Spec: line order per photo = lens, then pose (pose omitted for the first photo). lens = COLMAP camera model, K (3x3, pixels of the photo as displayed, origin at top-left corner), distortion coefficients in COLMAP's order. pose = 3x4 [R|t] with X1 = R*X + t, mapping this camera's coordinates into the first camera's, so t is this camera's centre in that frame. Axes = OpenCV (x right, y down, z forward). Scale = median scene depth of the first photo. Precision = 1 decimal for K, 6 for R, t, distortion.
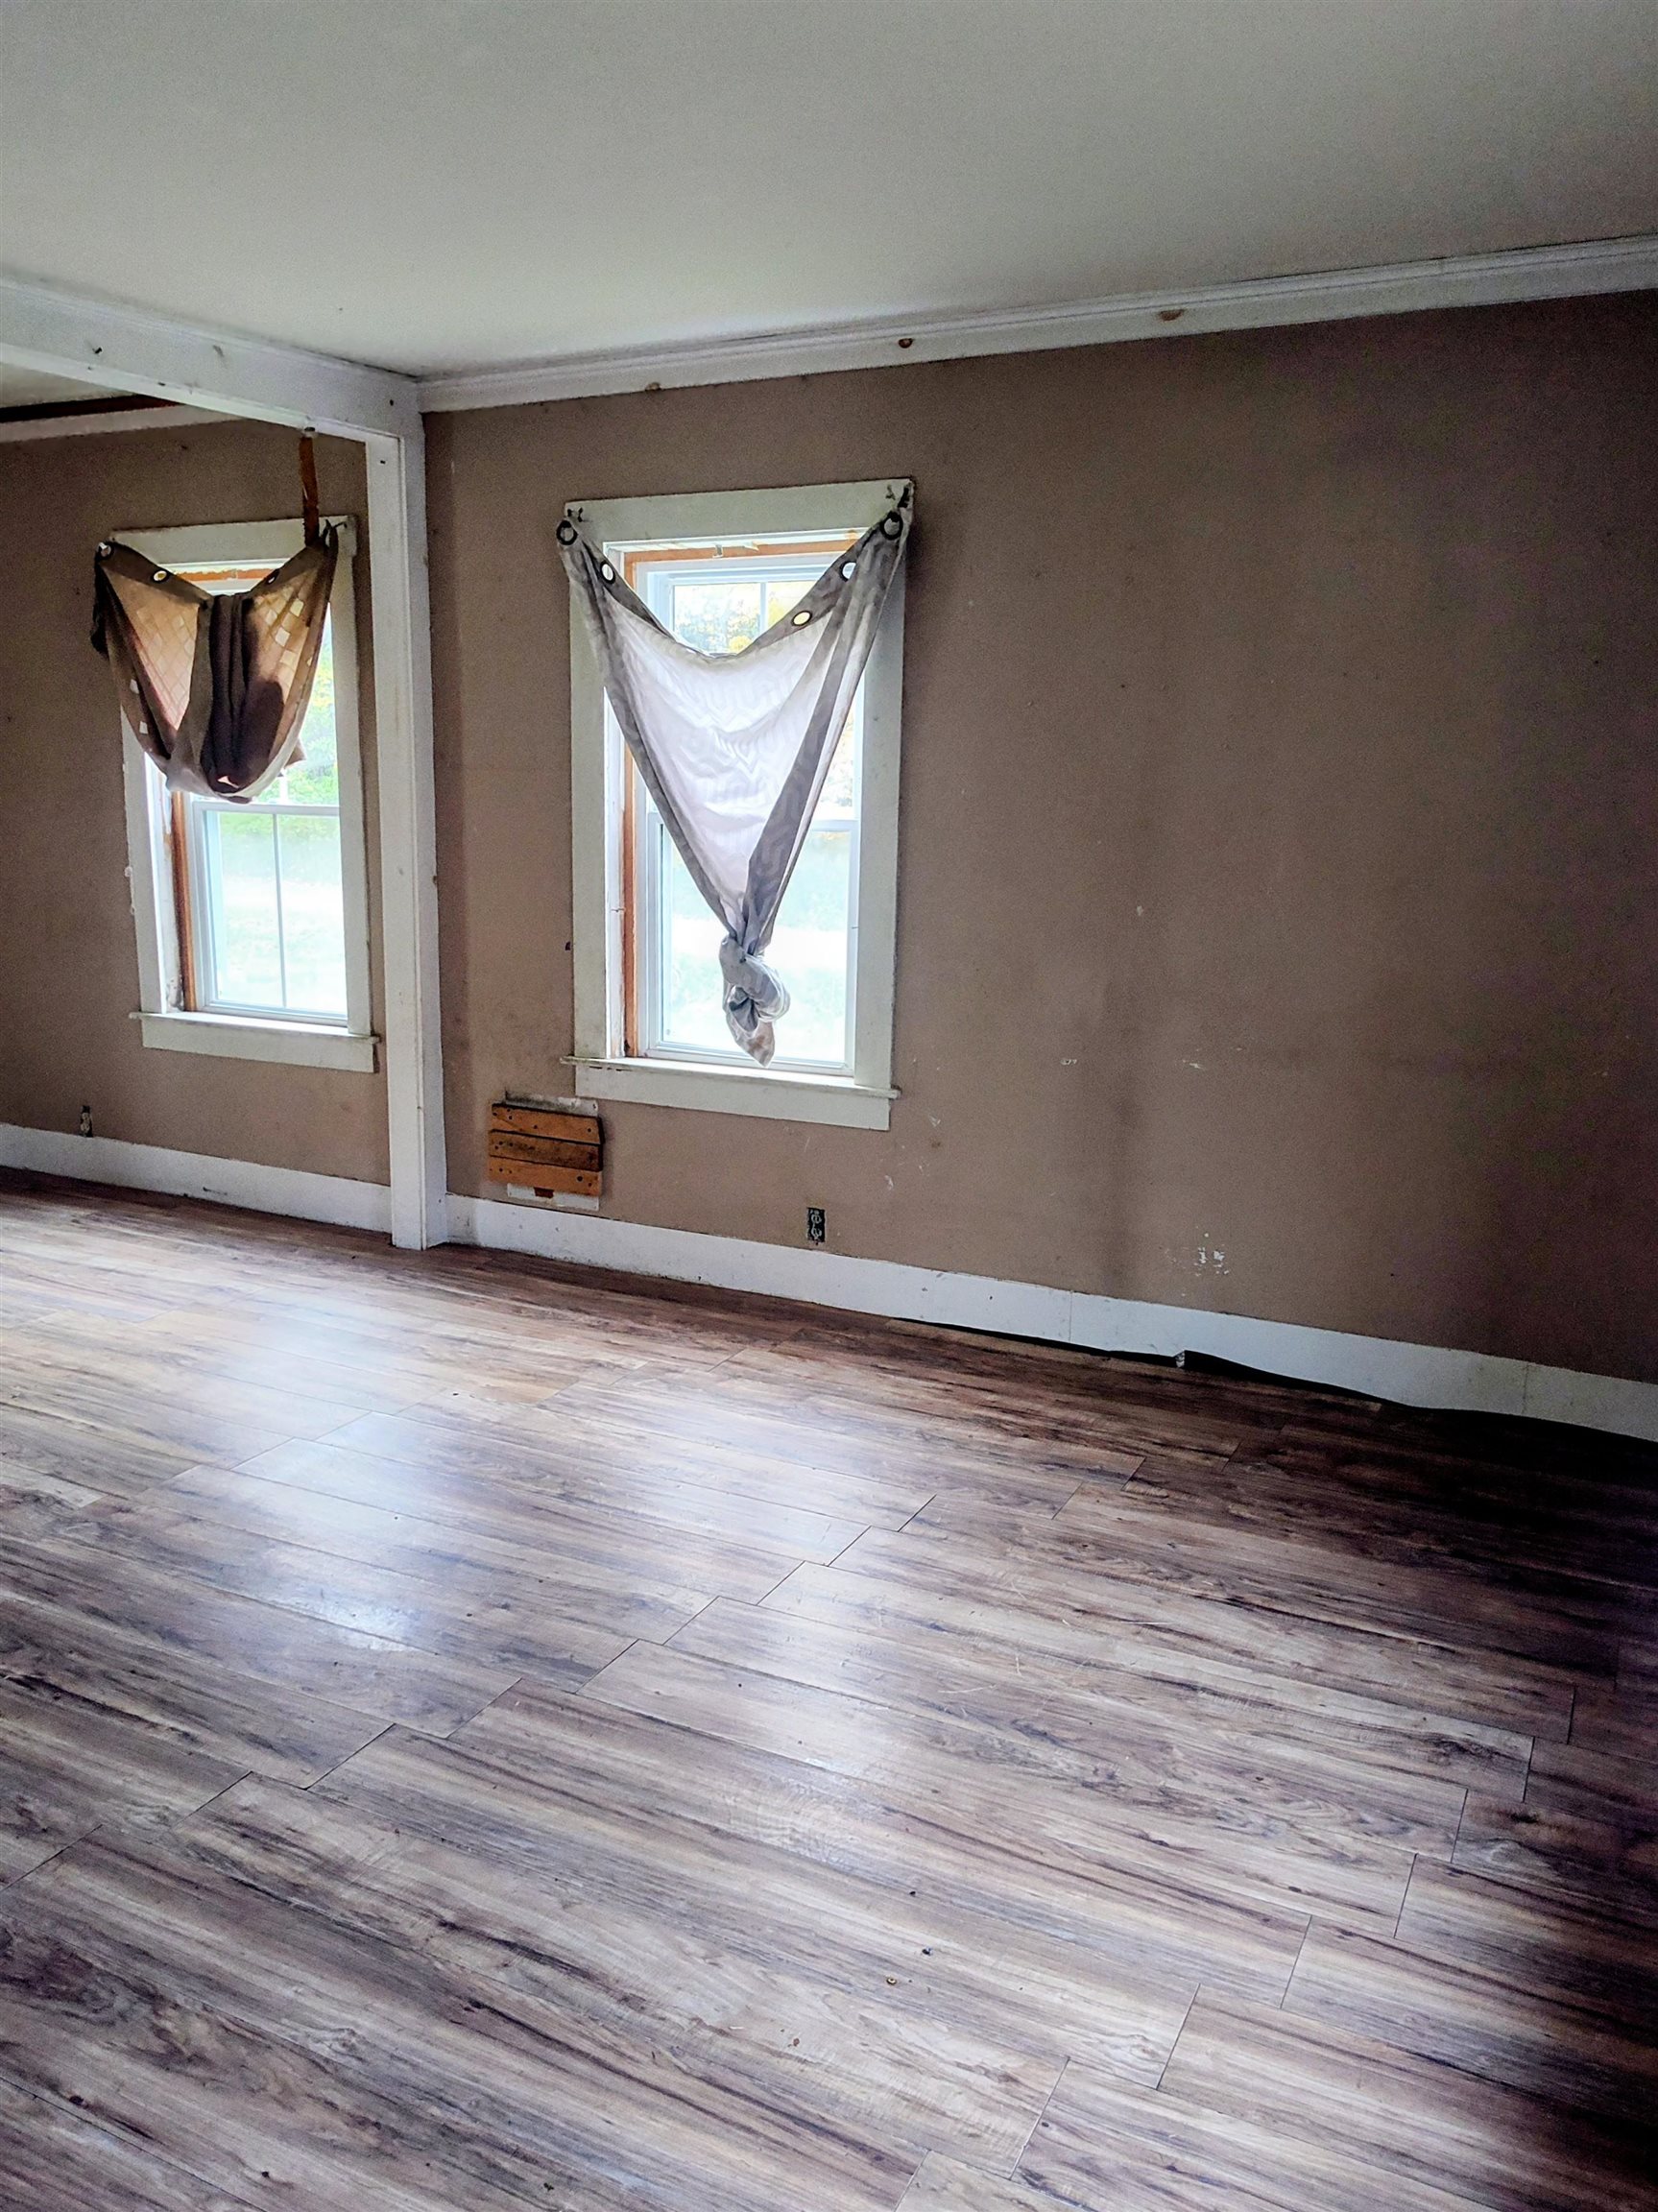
lens RADIAL K [[1659.7, 0, 829.0], [0, 1659.7, 1106.0], [0, 0, 1]] dist [0.012049, -0.004567]
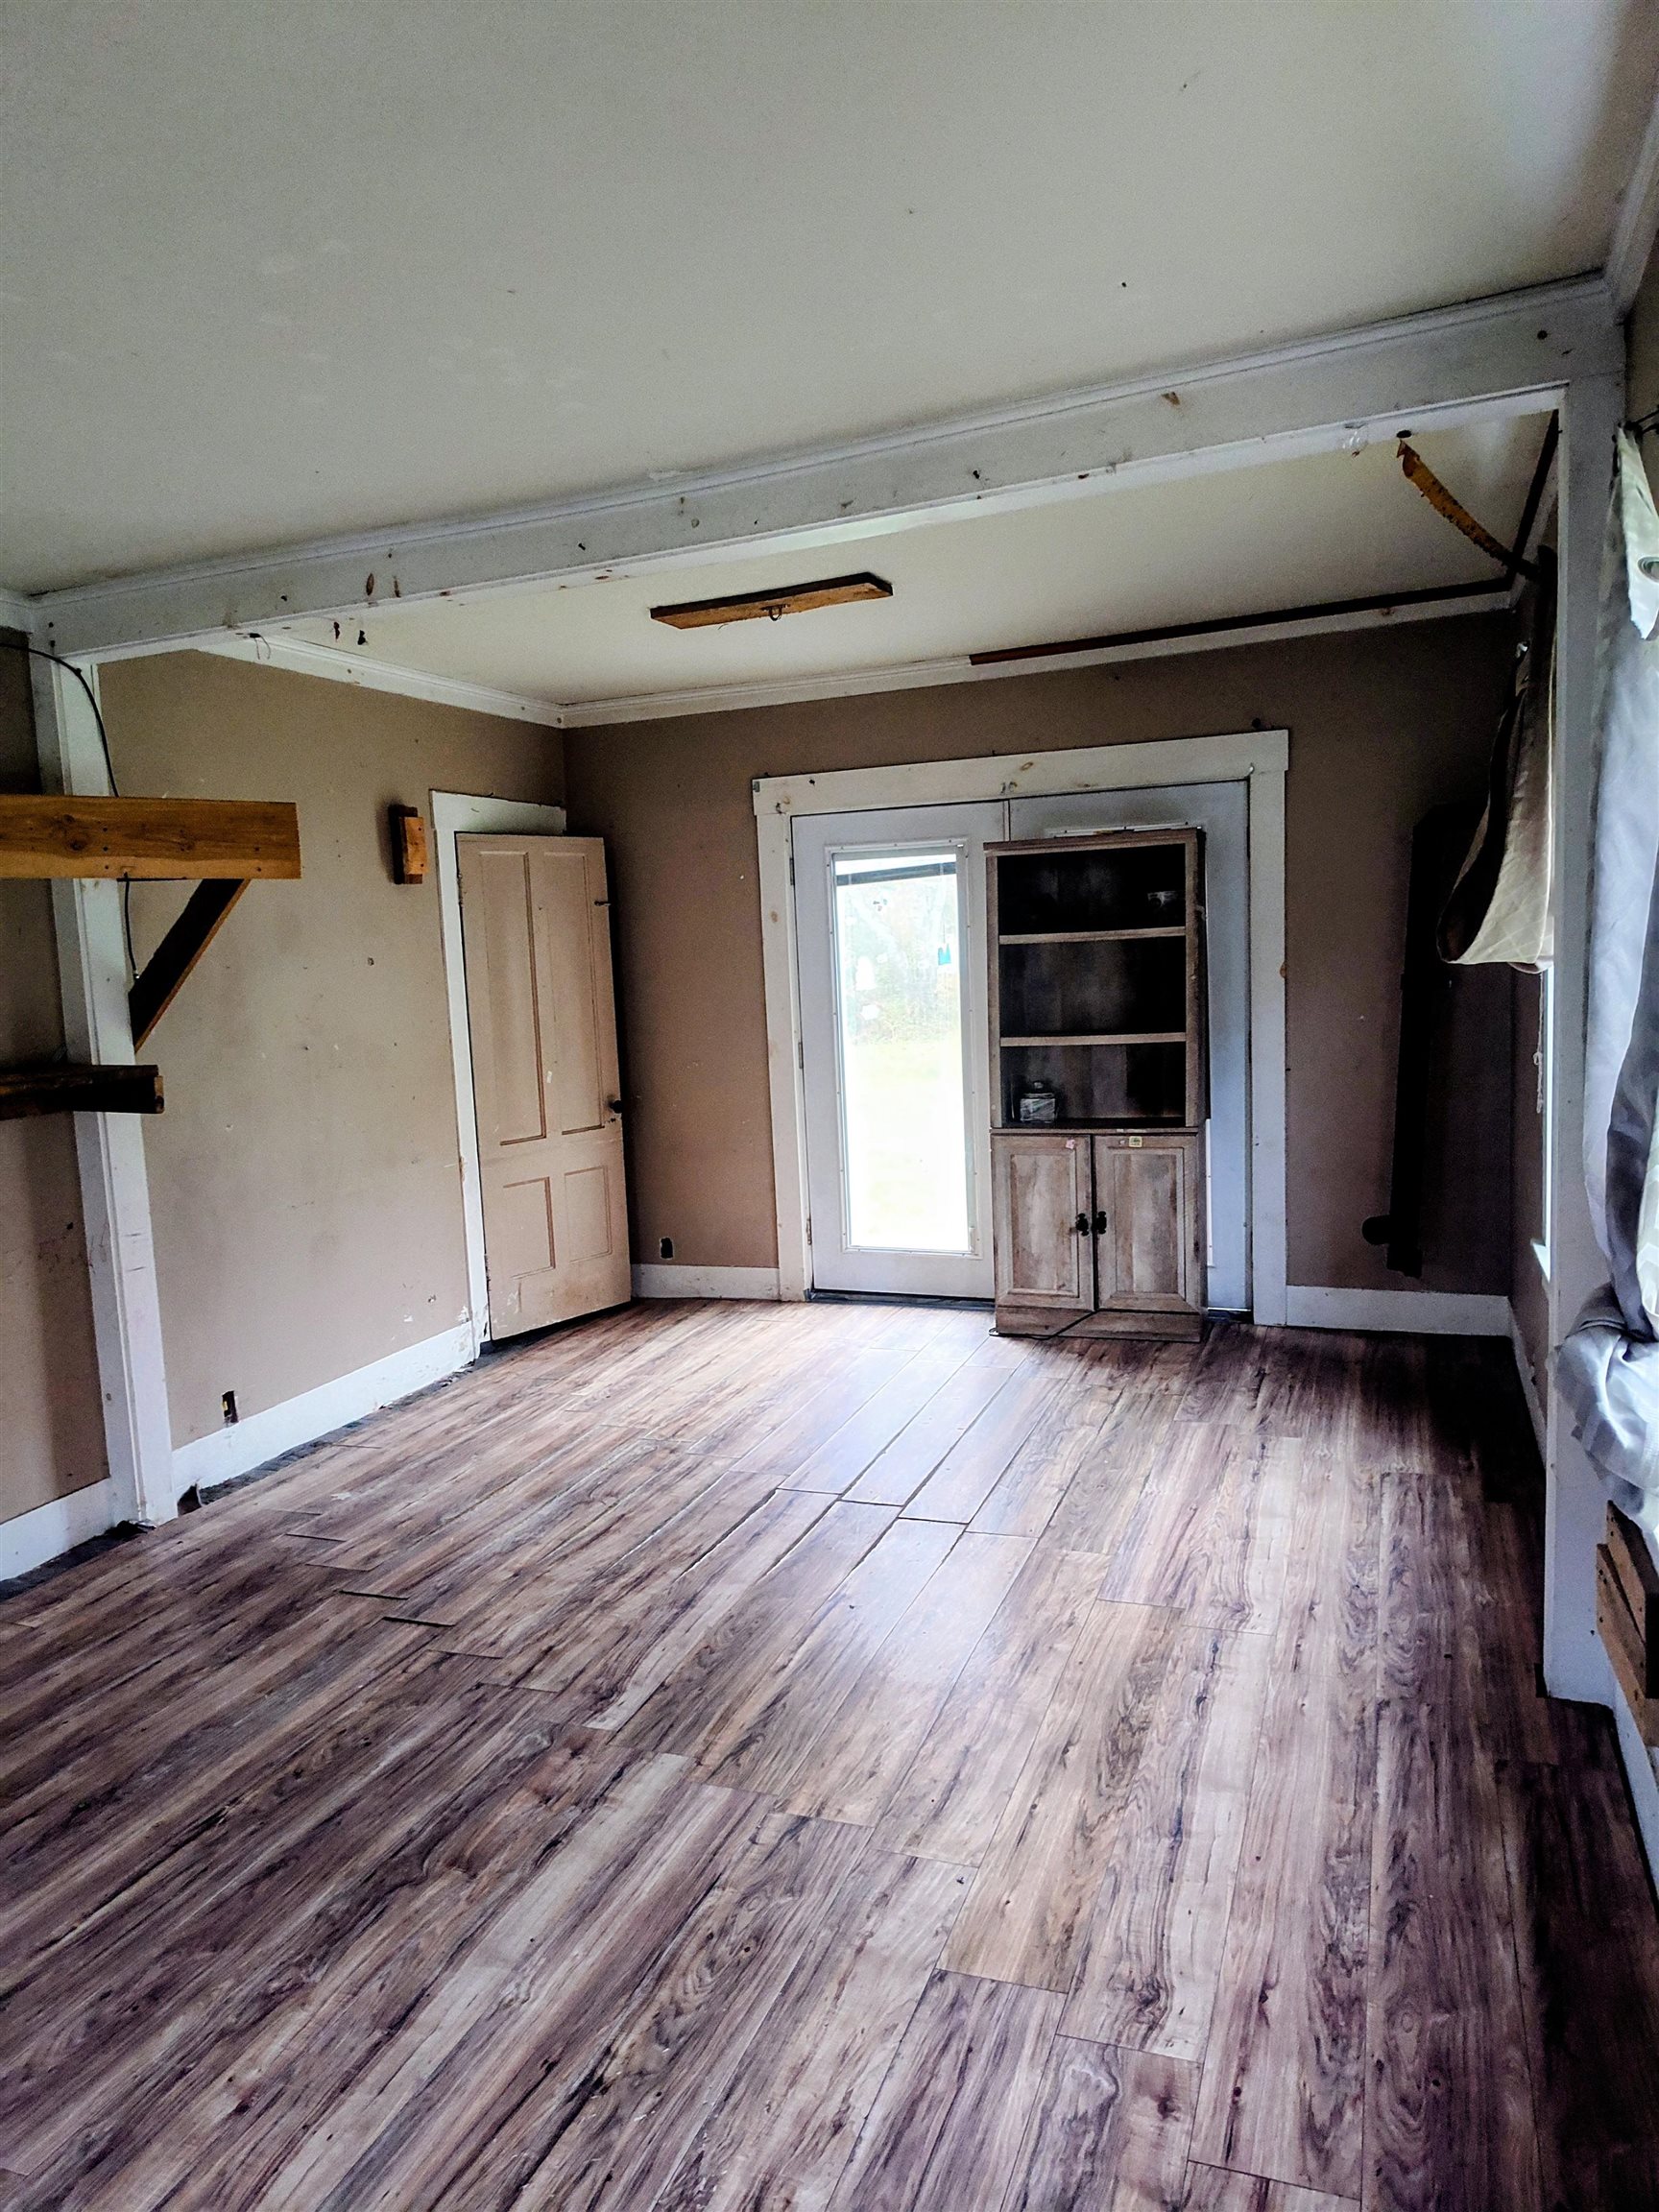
lens RADIAL K [[1511.4, 0, 842.8], [0, 1511.4, 1117.4], [0, 0, 1]] dist [0.011587, -0.003984]
pose [[0.108263, 0.087472, -0.990267, 0.297195], [-0.152601, 0.985778, 0.070392, -0.140426], [0.982340, 0.143495, 0.120071, 0.734462]]
